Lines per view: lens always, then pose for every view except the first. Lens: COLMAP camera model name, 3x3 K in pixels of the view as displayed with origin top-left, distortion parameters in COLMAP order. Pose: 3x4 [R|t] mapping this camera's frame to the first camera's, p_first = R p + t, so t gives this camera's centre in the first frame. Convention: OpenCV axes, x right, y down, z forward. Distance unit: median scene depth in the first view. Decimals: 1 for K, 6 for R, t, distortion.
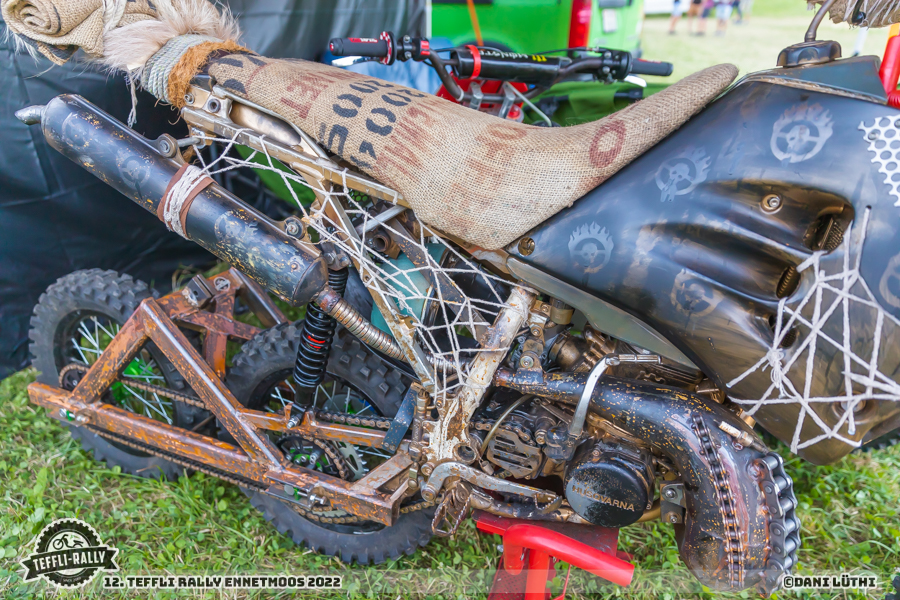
lens RADIAL K [[596.6, 0, 450.0], [0, 596.6, 300.0], [0, 0, 1]] dist [0.006364, -0.002231]
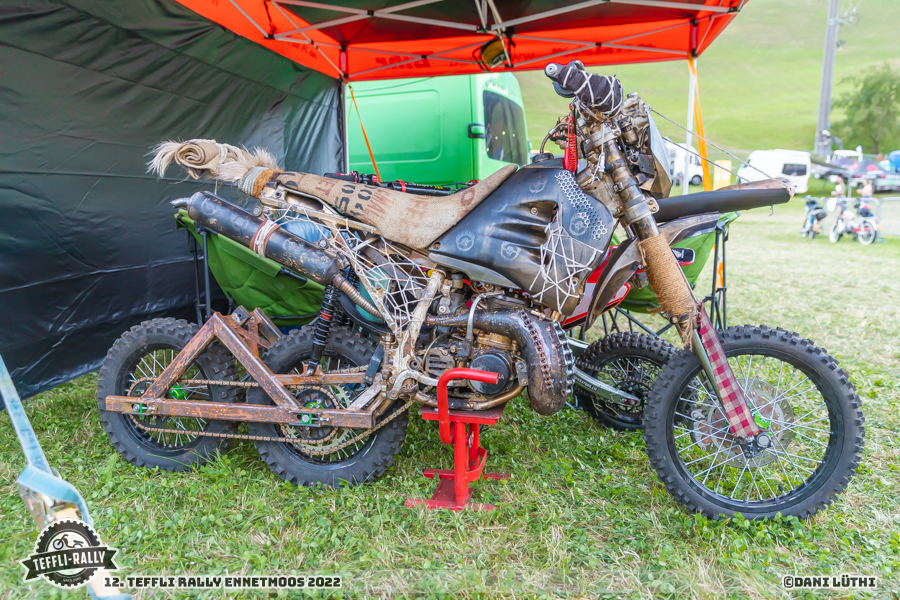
lens RADIAL K [[697.3, 0, 450.0], [0, 697.3, 300.0], [0, 0, 1]] dist [-0.002065, -0.000750]
pose [[0.989671, -0.040398, 0.137549, -0.163380], [0.083712, 0.941754, -0.325718, 0.845789], [-0.116379, 0.333868, 0.935408, -1.178015]]
